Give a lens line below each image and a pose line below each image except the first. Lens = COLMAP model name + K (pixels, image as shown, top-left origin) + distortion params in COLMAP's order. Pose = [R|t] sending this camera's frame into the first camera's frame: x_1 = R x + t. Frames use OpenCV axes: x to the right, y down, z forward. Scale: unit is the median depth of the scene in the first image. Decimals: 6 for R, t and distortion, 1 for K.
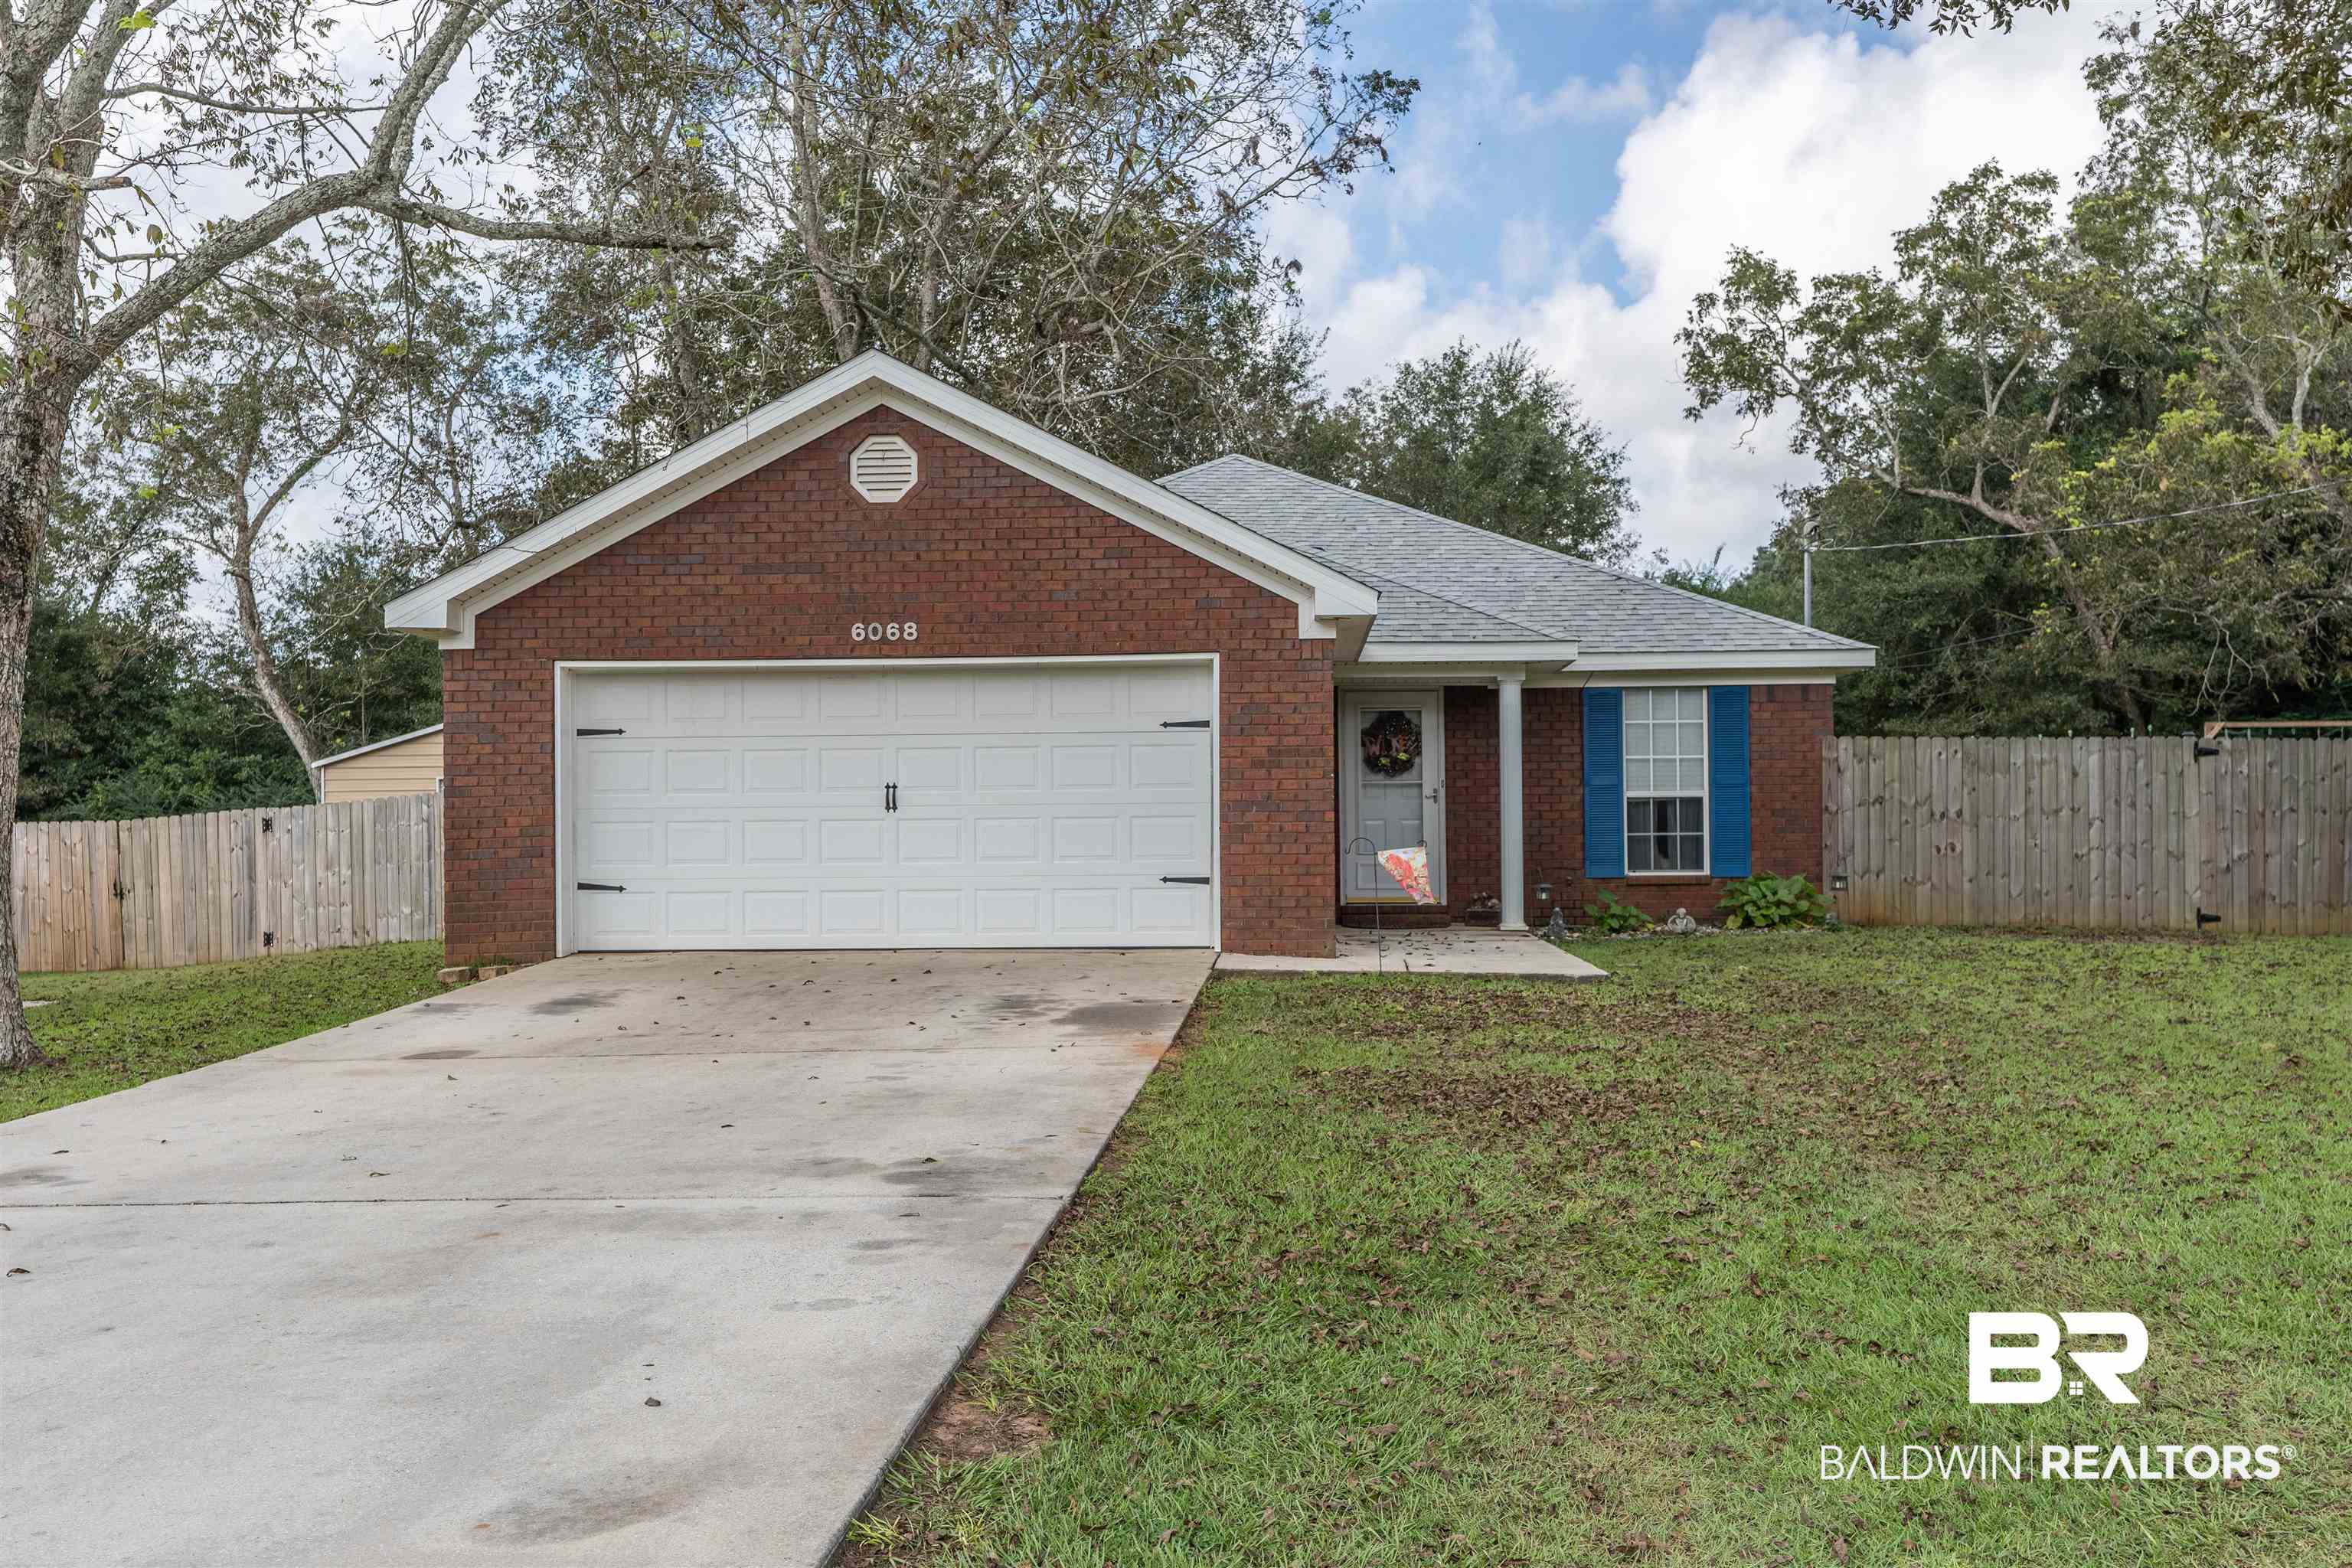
lens RADIAL K [[2296.8, 0, 1176.2], [0, 2296.8, 787.7], [0, 0, 1]] dist [0.005233, 0.000000]
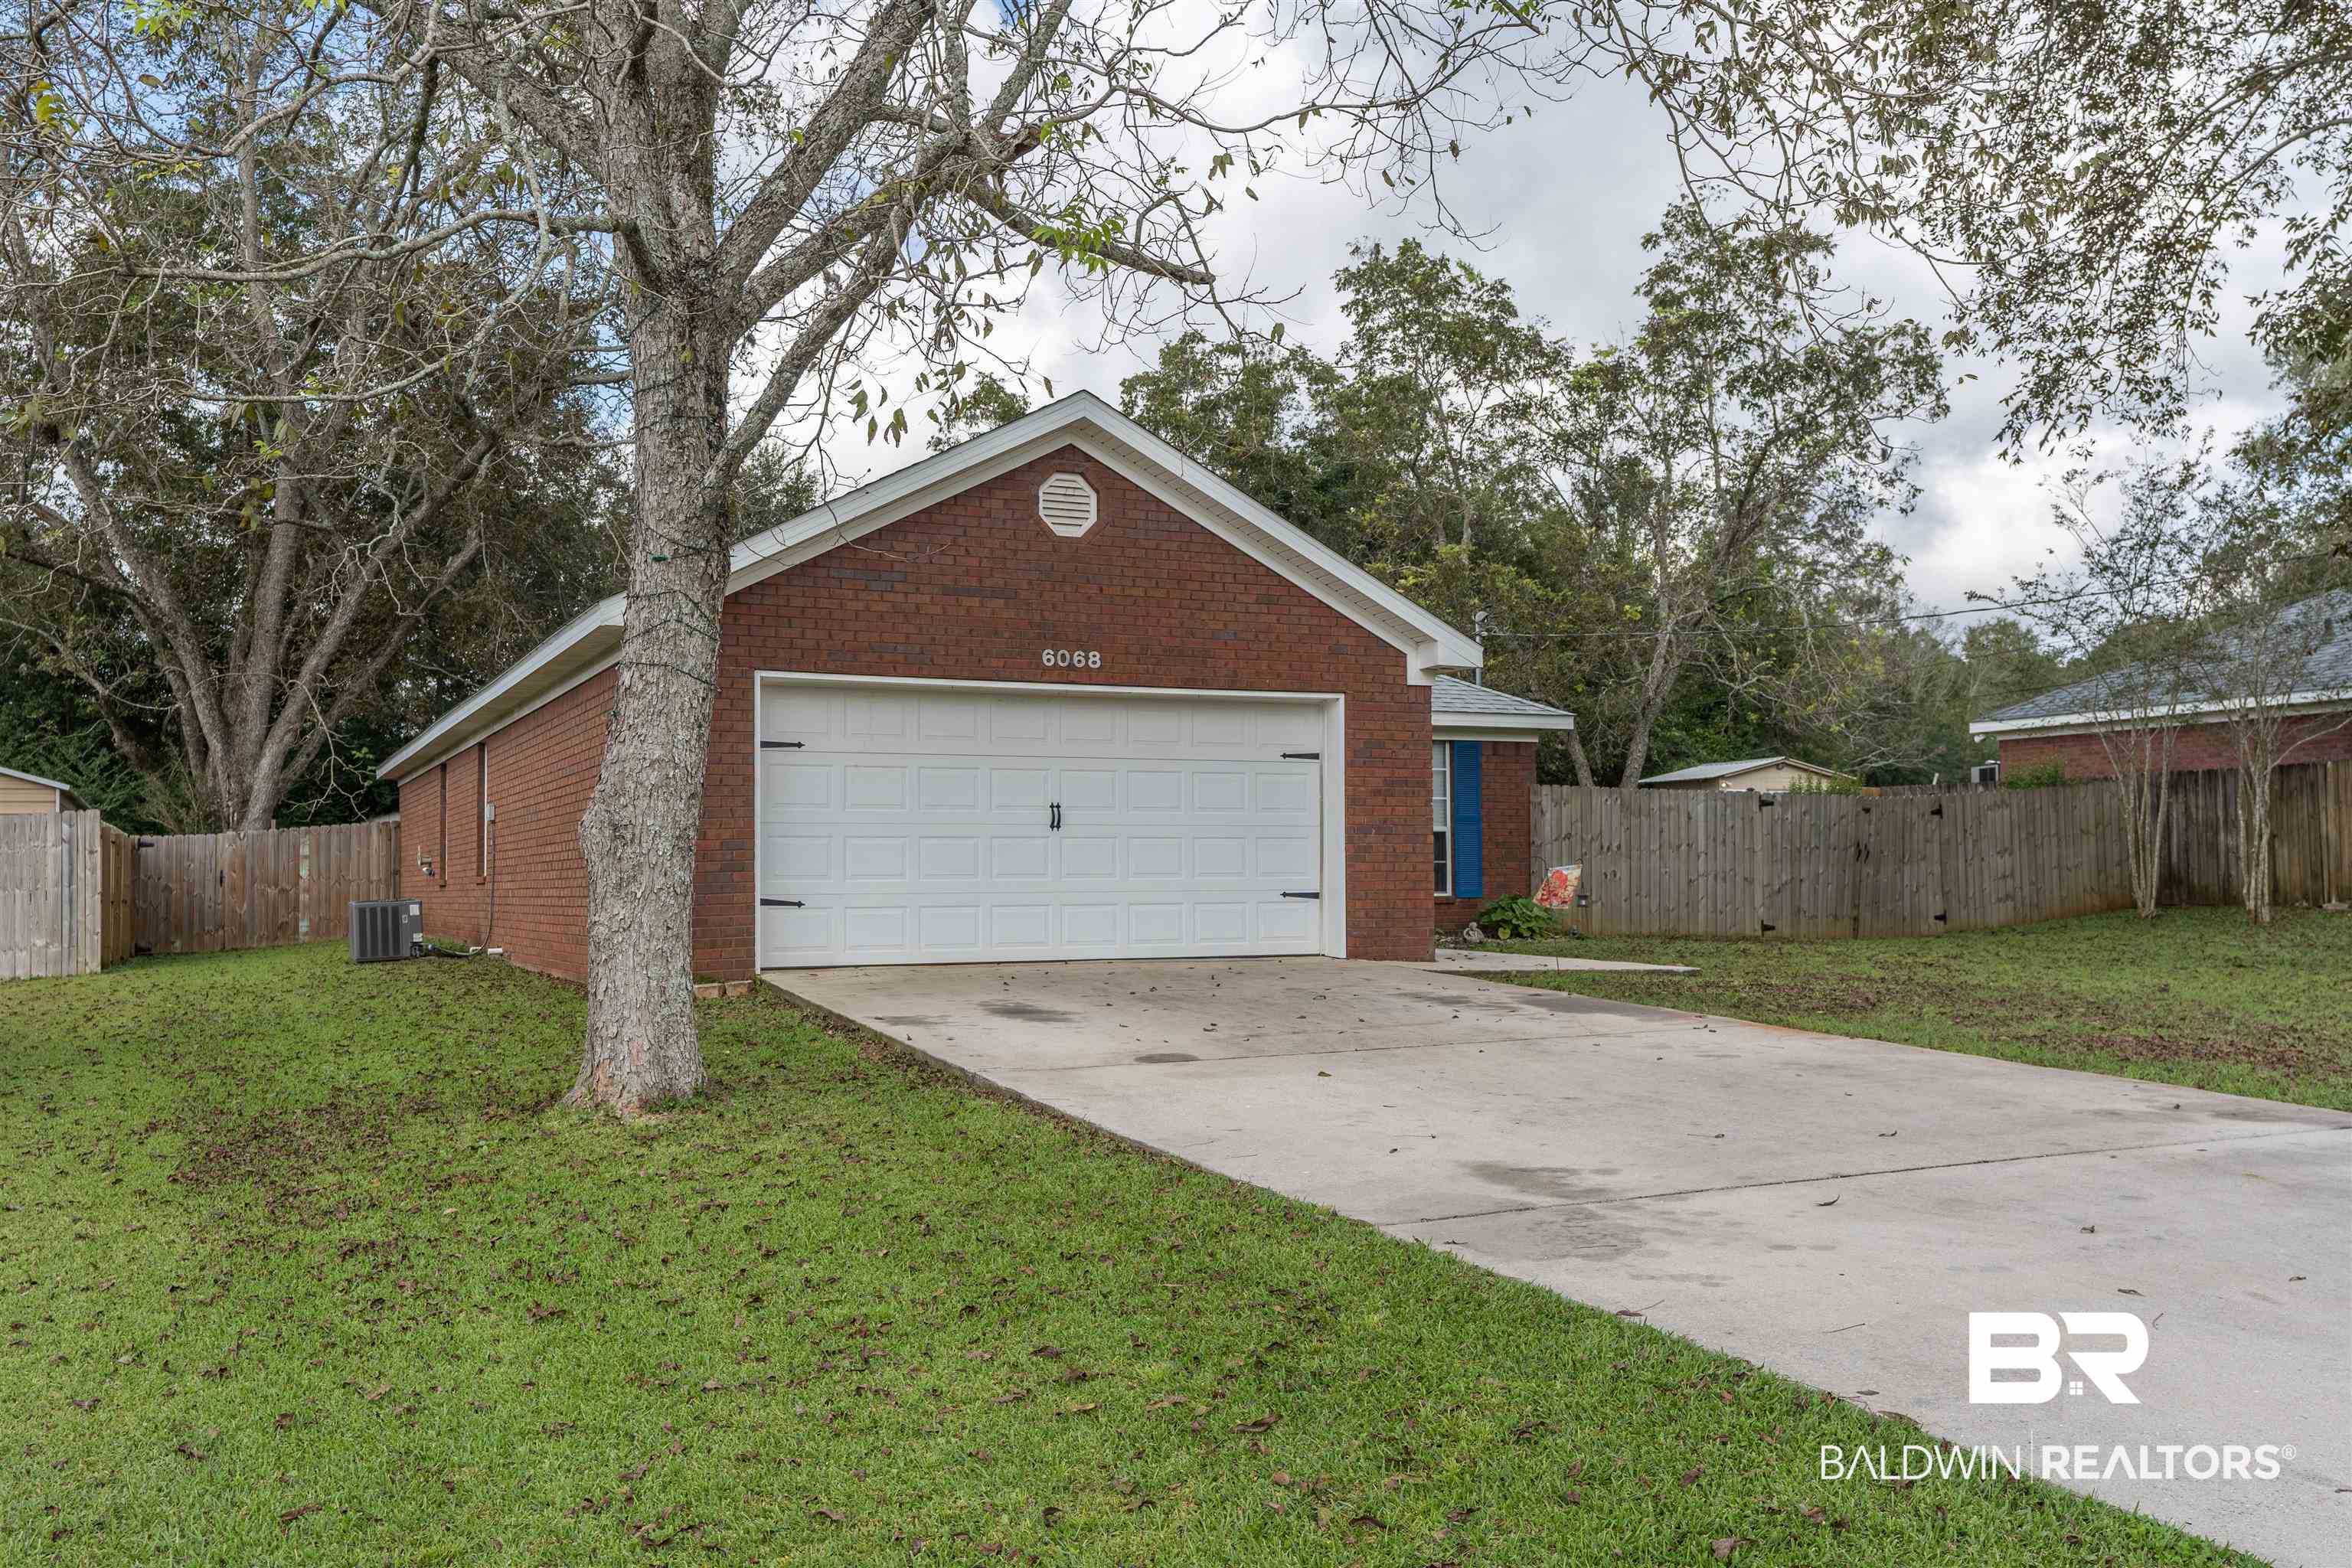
lens RADIAL K [[2023.2, 0, 1176.5], [0, 2023.2, 787.4], [0, 0, 1]] dist [0.008110, 0.004047]
pose [[0.878861, 0.025006, 0.476422, -0.522436], [-0.012920, 0.999507, -0.028628, 0.016809], [-0.476903, 0.019005, 0.878751, 0.162367]]
